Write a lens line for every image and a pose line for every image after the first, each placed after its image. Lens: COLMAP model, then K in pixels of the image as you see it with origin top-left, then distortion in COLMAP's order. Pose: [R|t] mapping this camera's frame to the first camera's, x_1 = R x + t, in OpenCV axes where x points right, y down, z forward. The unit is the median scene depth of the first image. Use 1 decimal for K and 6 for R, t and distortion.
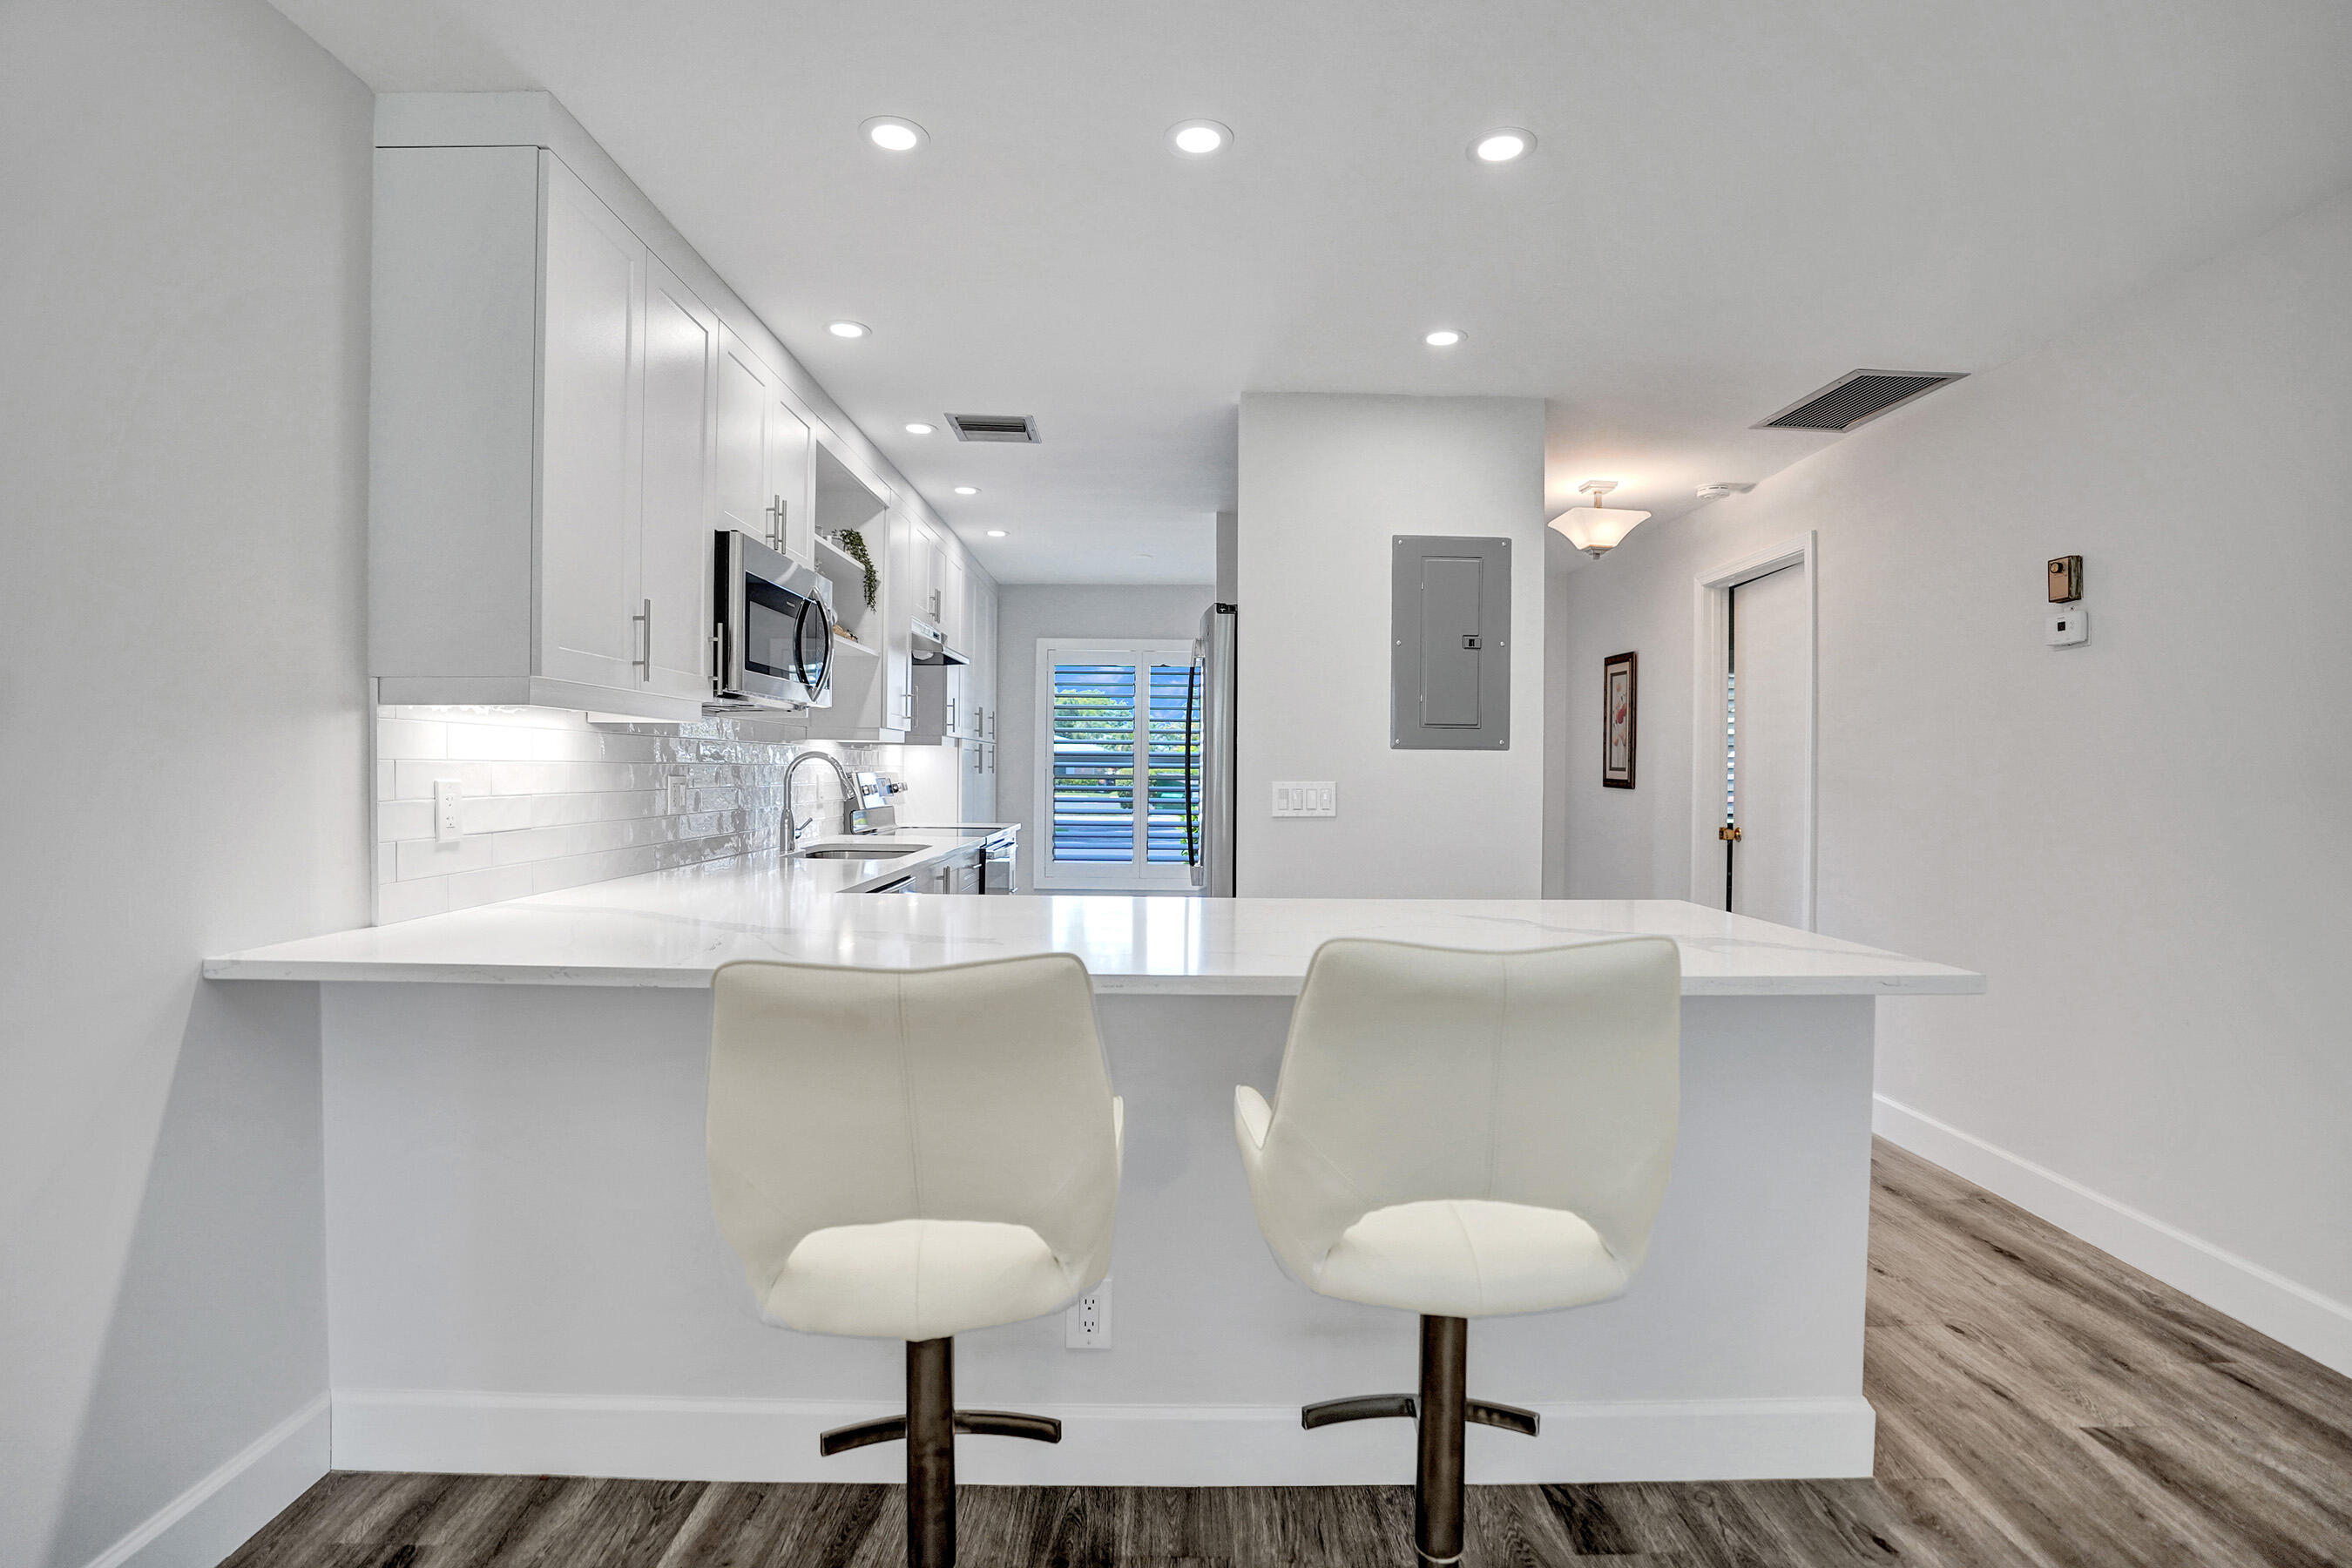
lens RADIAL K [[1110.9, 0, 1171.4], [0, 1110.9, 777.6], [0, 0, 1]] dist [-0.065465, 0.027459]
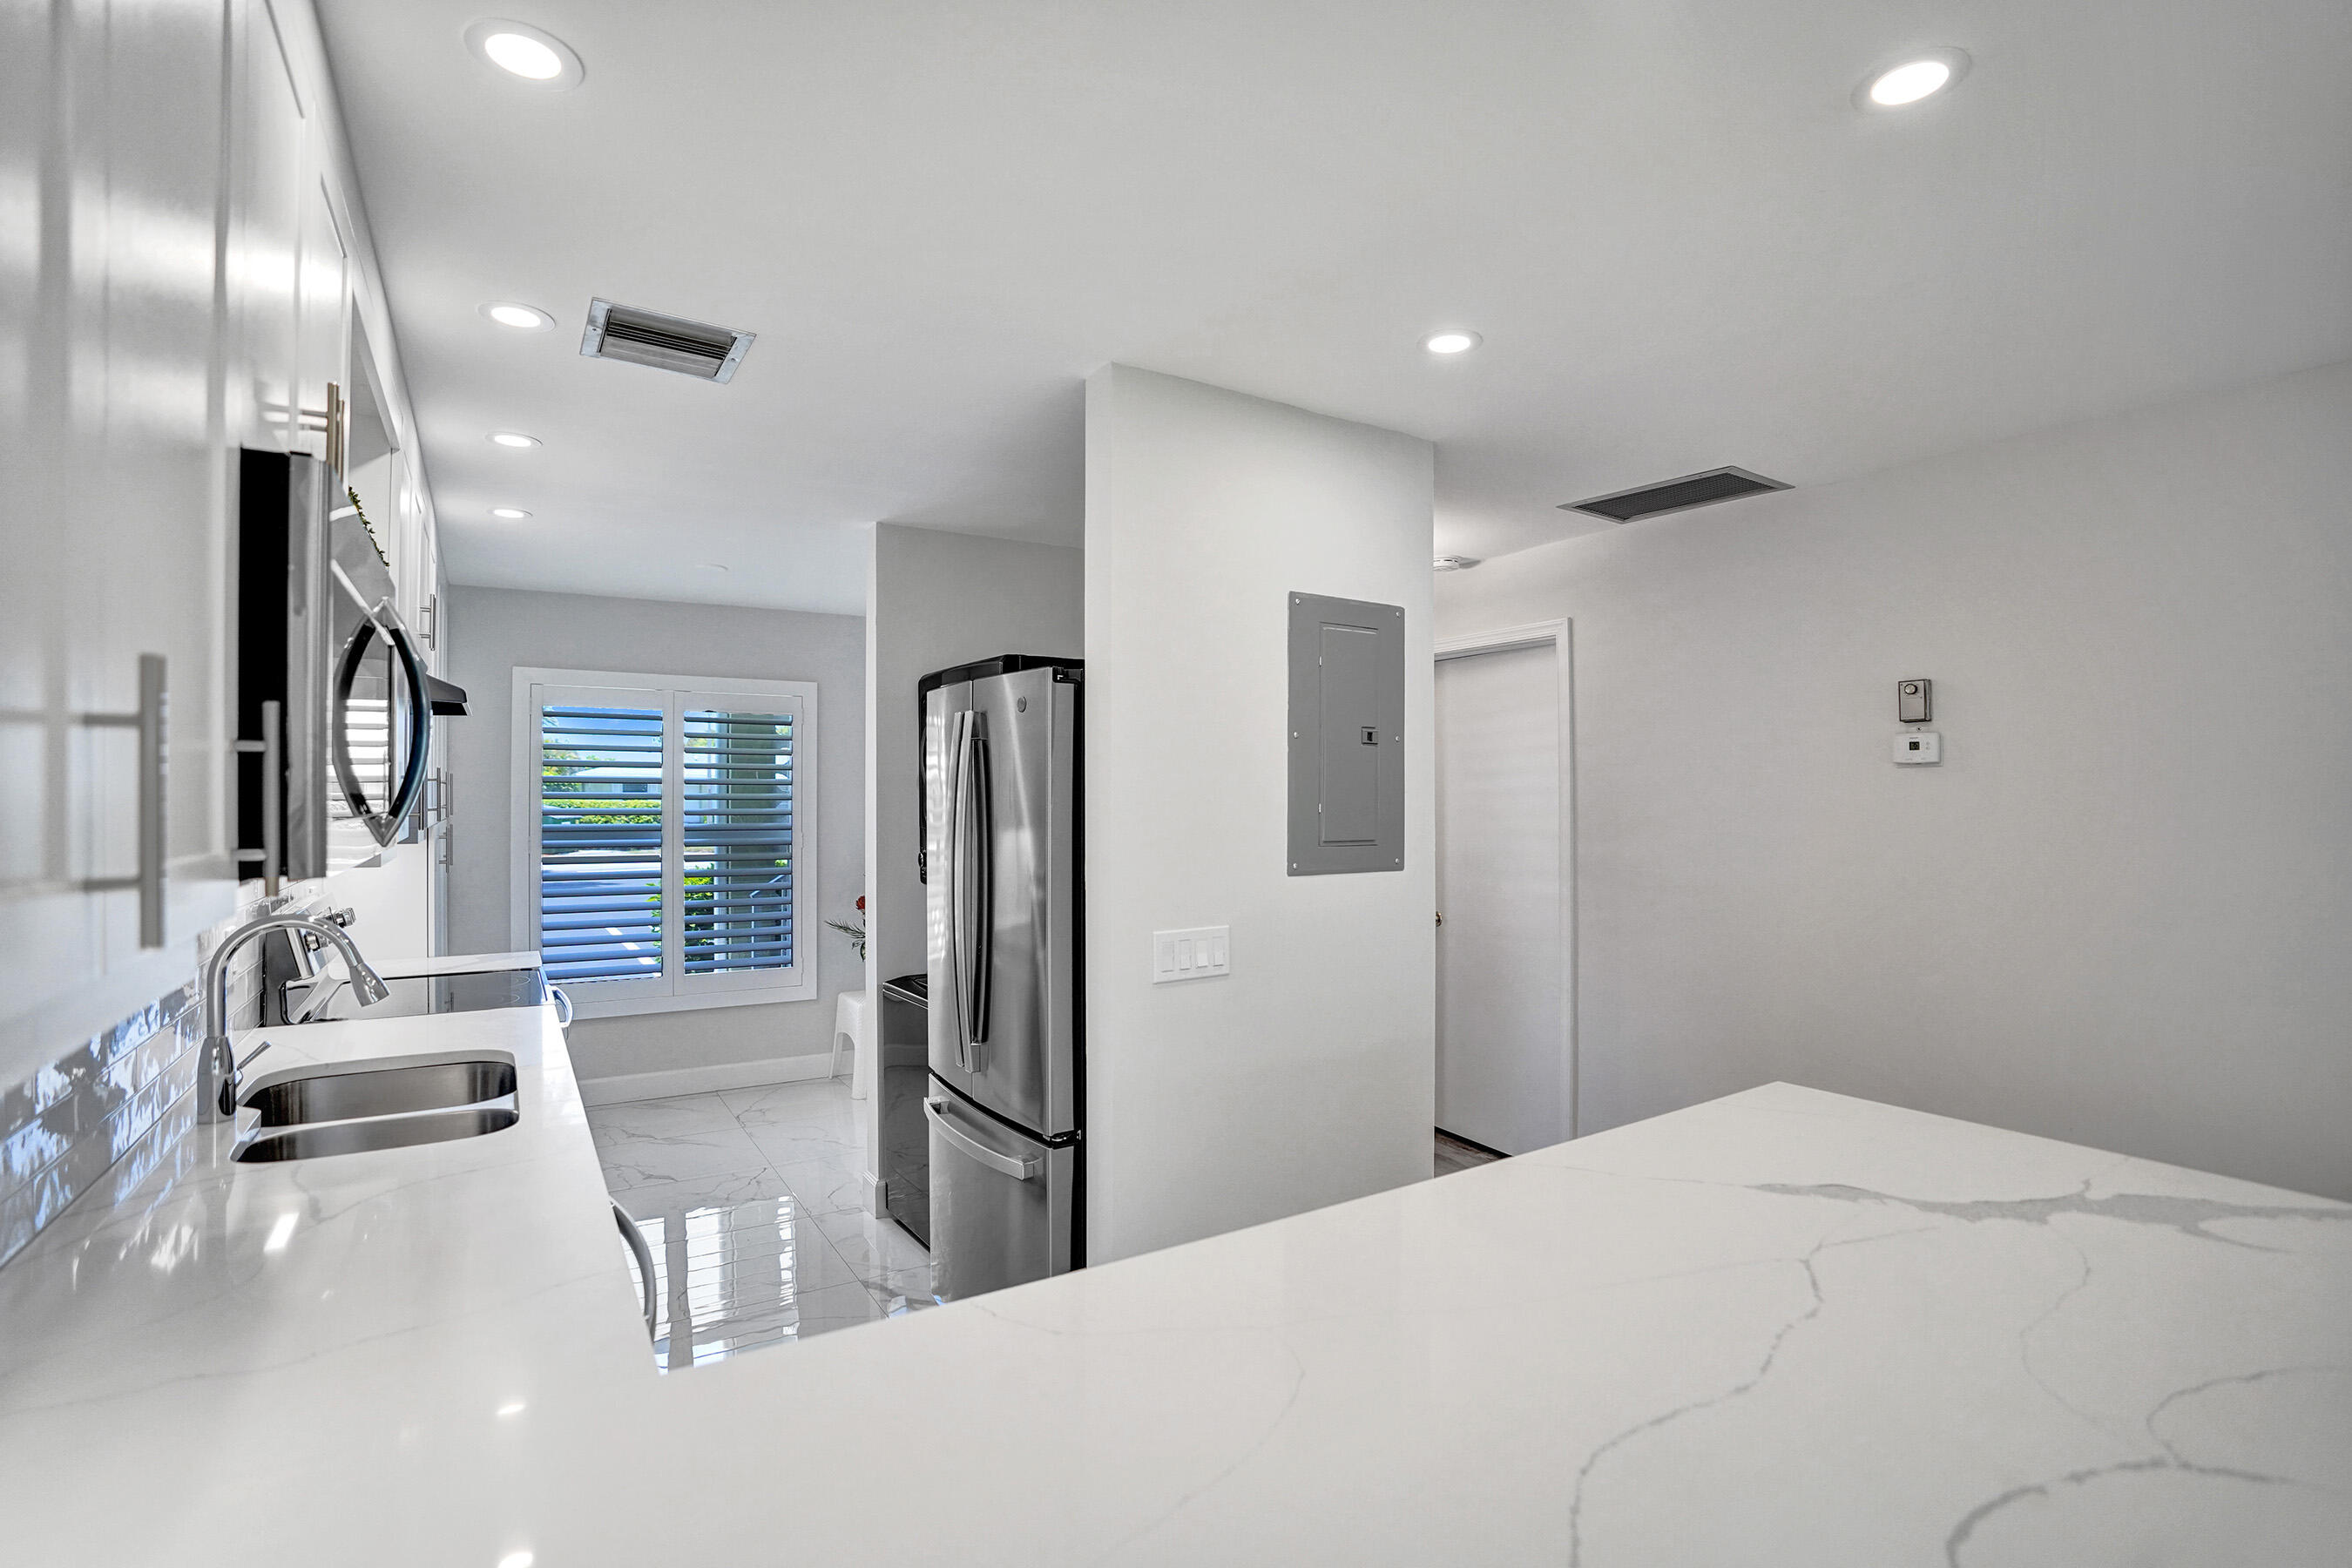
lens RADIAL K [[1097.7, 0, 1177.2], [0, 1097.7, 794.0], [0, 0, 1]] dist [-0.065662, 0.028847]
pose [[0.847104, -0.008051, 0.531366, -0.258225], [0.009531, 0.999955, -0.000043, -0.082439], [-0.531341, 0.005101, 0.847143, 0.411445]]
